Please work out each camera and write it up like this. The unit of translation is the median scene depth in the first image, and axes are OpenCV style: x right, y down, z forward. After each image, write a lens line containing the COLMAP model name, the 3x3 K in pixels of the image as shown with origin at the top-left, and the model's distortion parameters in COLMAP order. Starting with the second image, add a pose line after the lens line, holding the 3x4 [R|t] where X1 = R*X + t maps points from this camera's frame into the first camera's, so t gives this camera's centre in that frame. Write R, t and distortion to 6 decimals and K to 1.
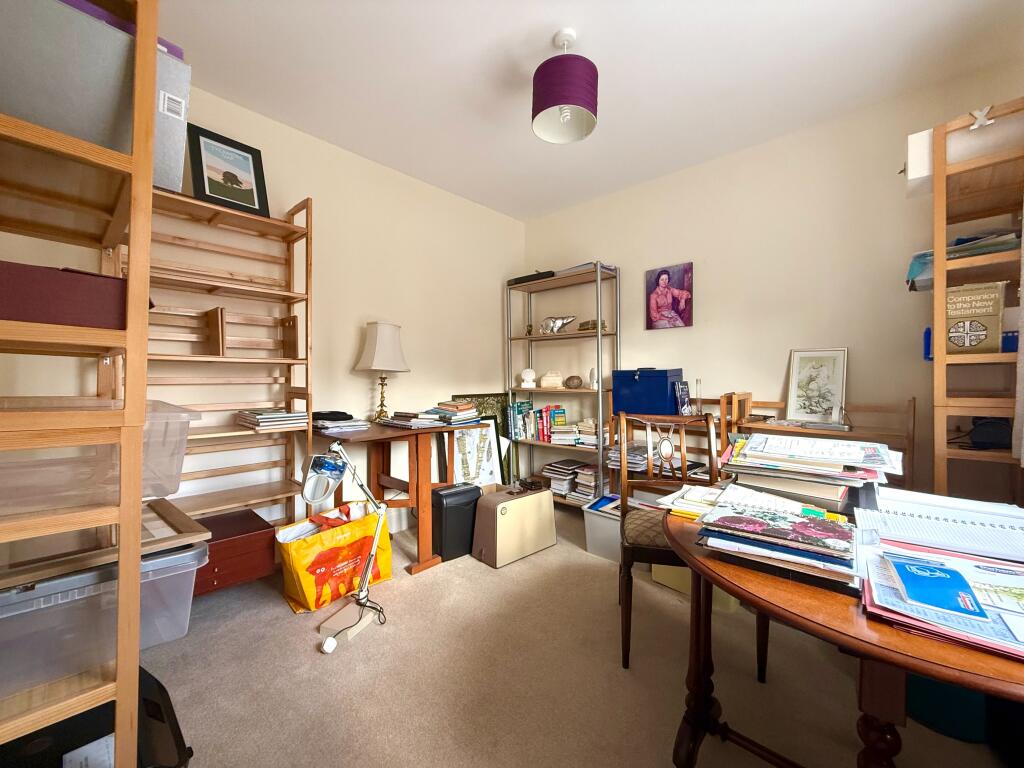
lens RADIAL K [[409.7, 0, 510.8], [0, 409.7, 385.5], [0, 0, 1]] dist [0.003180, -0.000300]
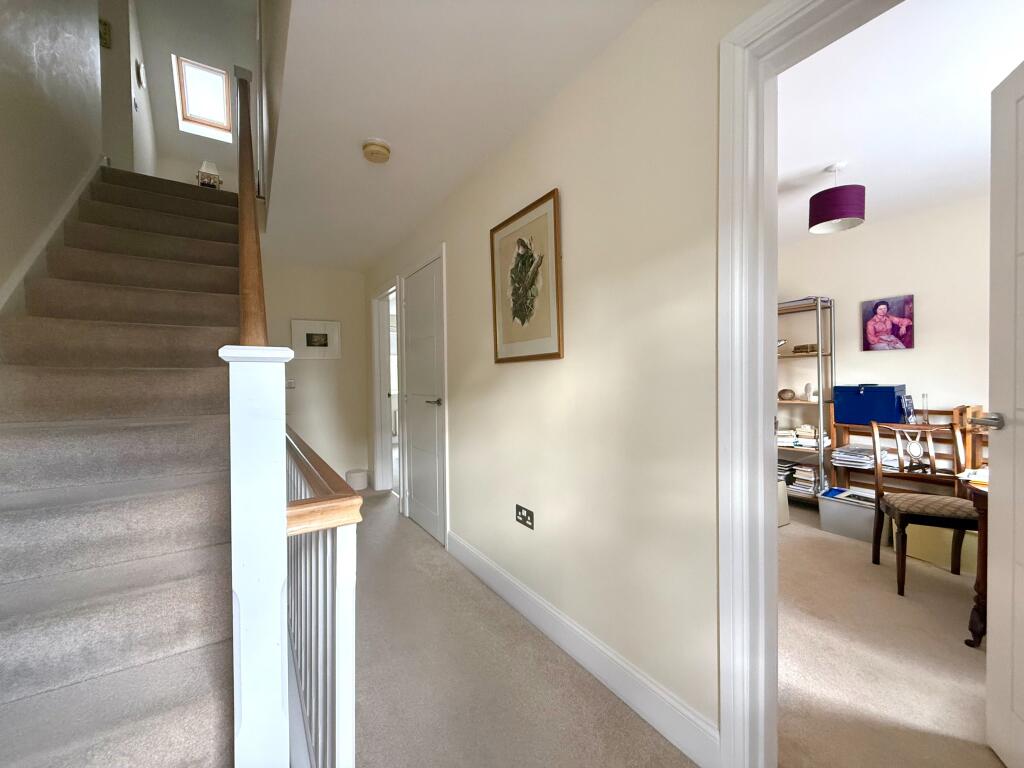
lens RADIAL K [[409.7, 0, 510.8], [0, 409.7, 385.5], [0, 0, 1]] dist [0.003180, -0.000300]
pose [[0.968580, -0.011795, -0.248424, -0.380153], [0.010159, 0.999917, -0.007865, -0.038775], [0.248496, 0.005095, 0.968619, -0.424832]]
